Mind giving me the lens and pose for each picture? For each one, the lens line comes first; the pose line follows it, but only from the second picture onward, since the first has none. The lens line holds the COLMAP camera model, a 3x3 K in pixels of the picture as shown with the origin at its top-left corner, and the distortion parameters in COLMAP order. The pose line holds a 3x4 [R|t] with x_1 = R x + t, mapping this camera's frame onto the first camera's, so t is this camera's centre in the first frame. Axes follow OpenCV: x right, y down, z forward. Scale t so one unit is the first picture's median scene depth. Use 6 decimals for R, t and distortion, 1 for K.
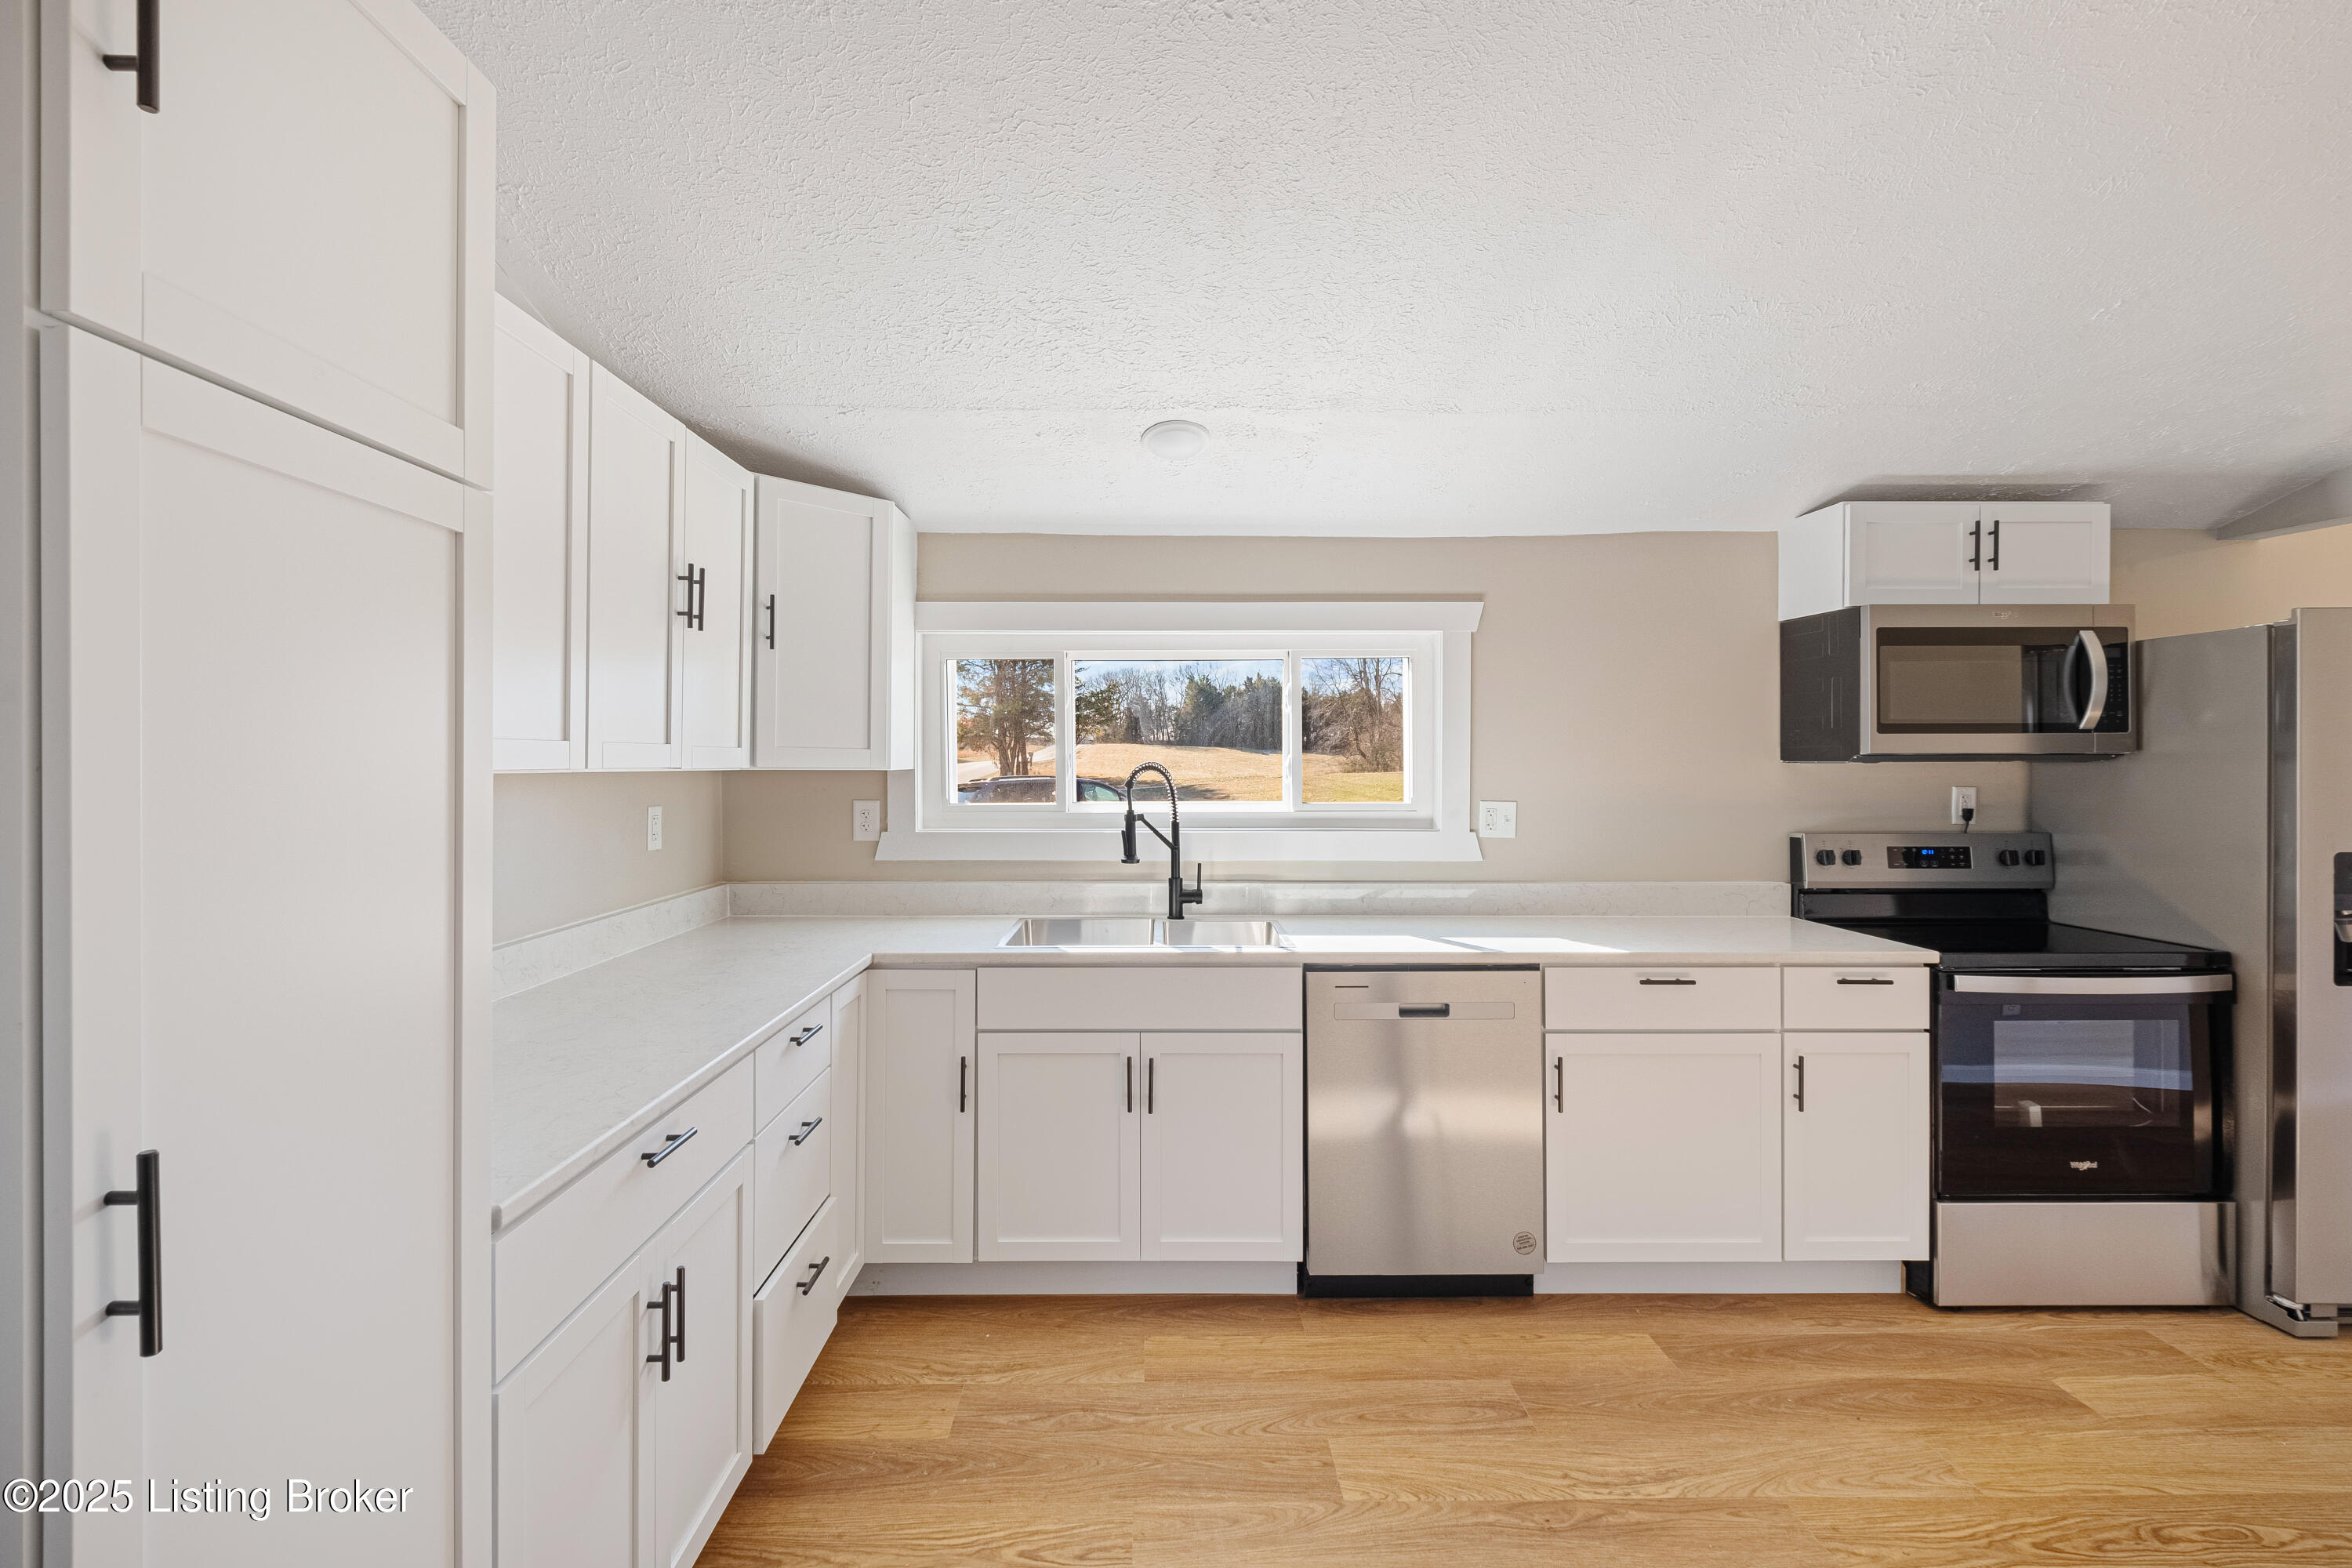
lens RADIAL K [[1024.0, 0, 1172.2], [0, 1024.0, 761.8], [0, 0, 1]] dist [-0.000817, -0.000175]
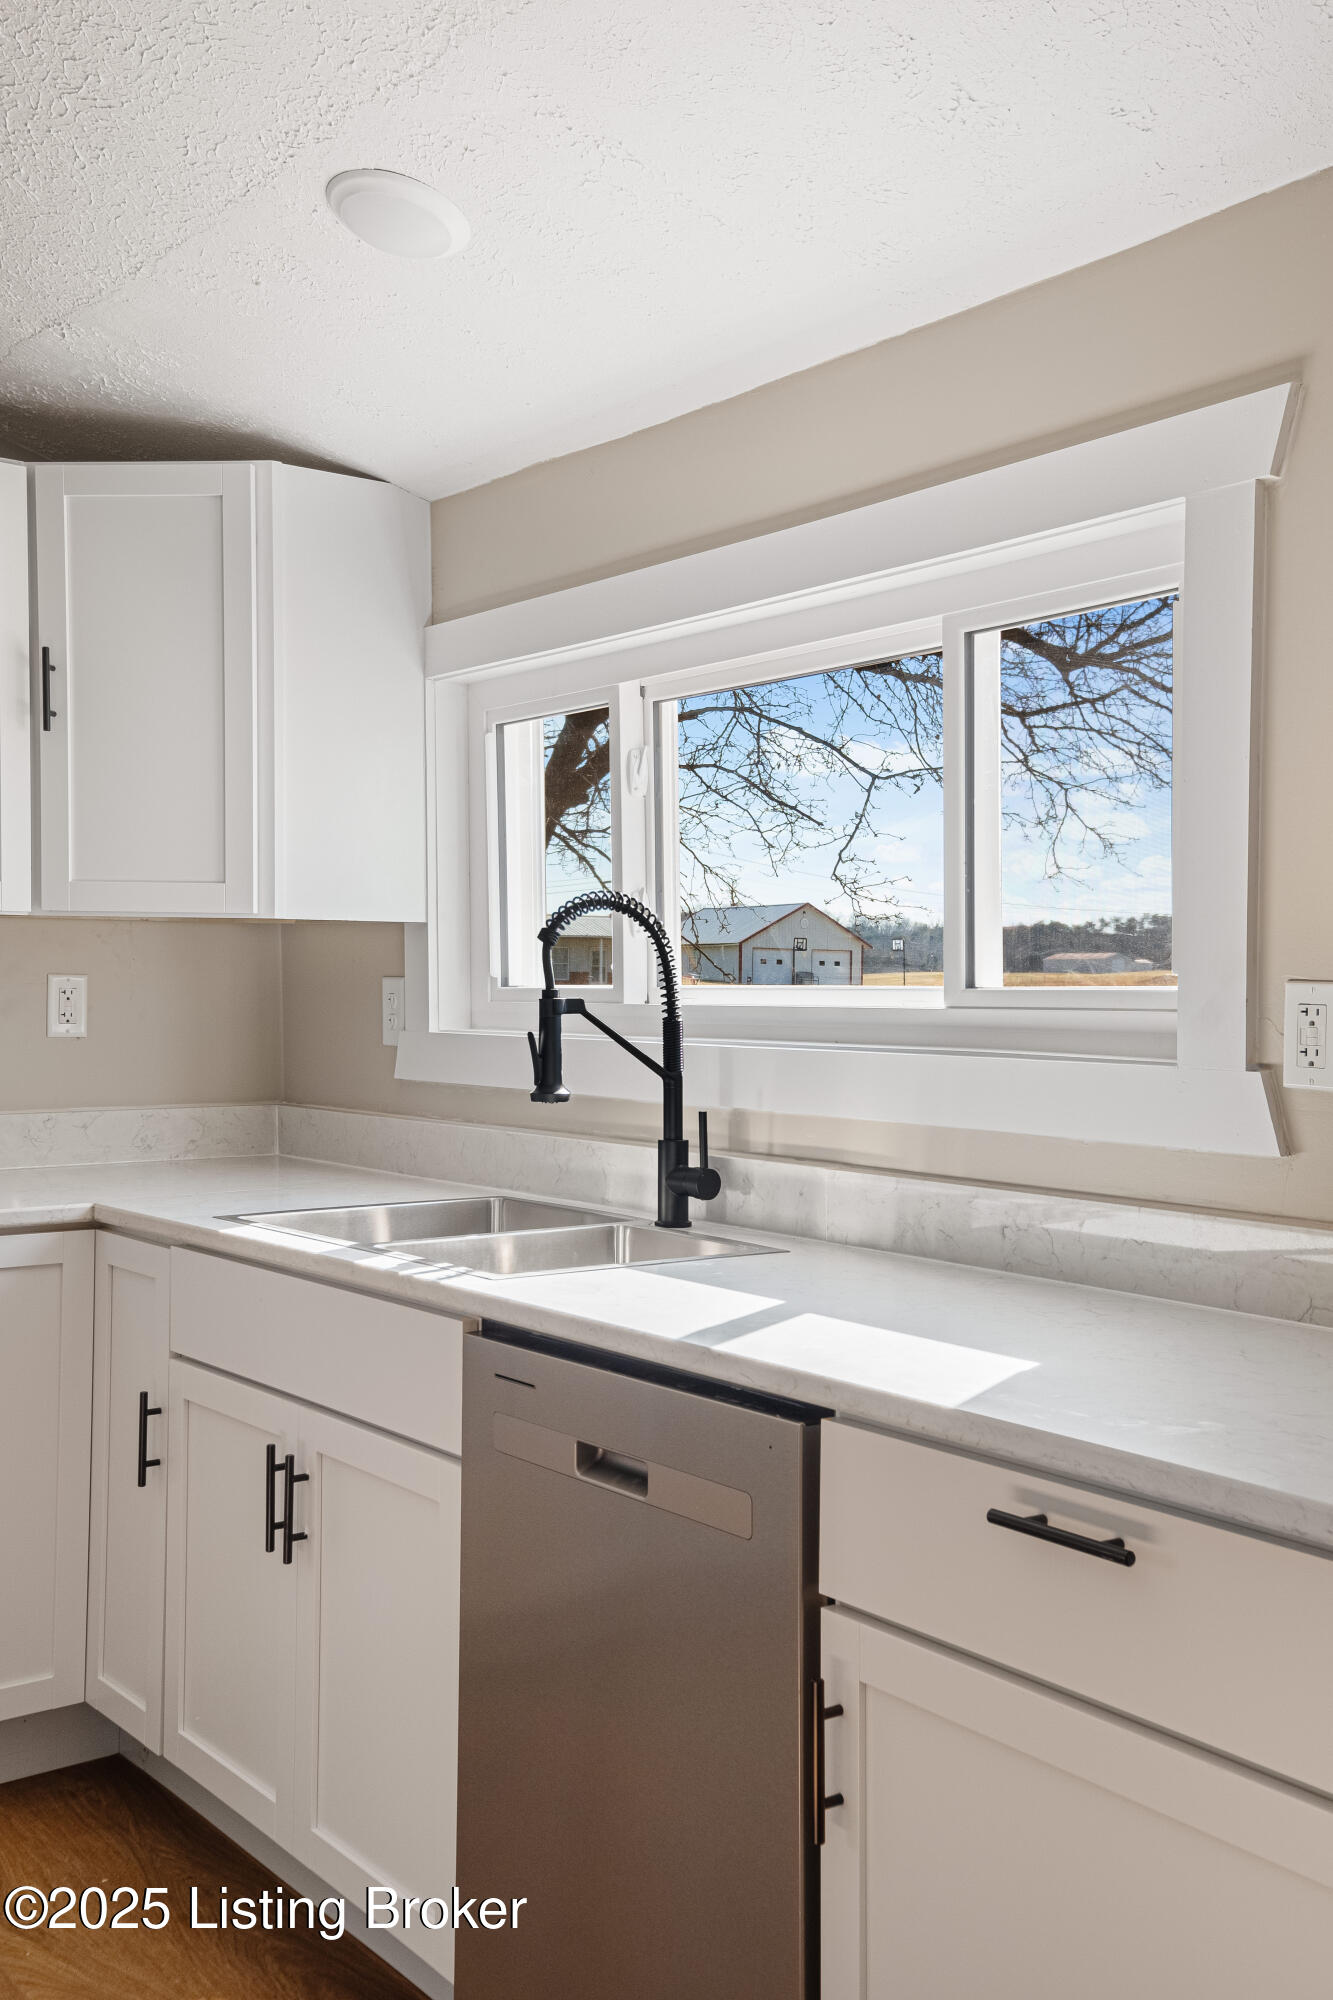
lens RADIAL K [[2083.2, 0, 664.6], [0, 2083.2, 1006.8], [0, 0, 1]] dist [0.166715, 0.000000]
pose [[0.563287, 0.012145, -0.826172, 0.796725], [-0.003675, 0.999919, 0.012193, 0.040593], [0.826253, -0.003832, 0.563286, 0.457774]]
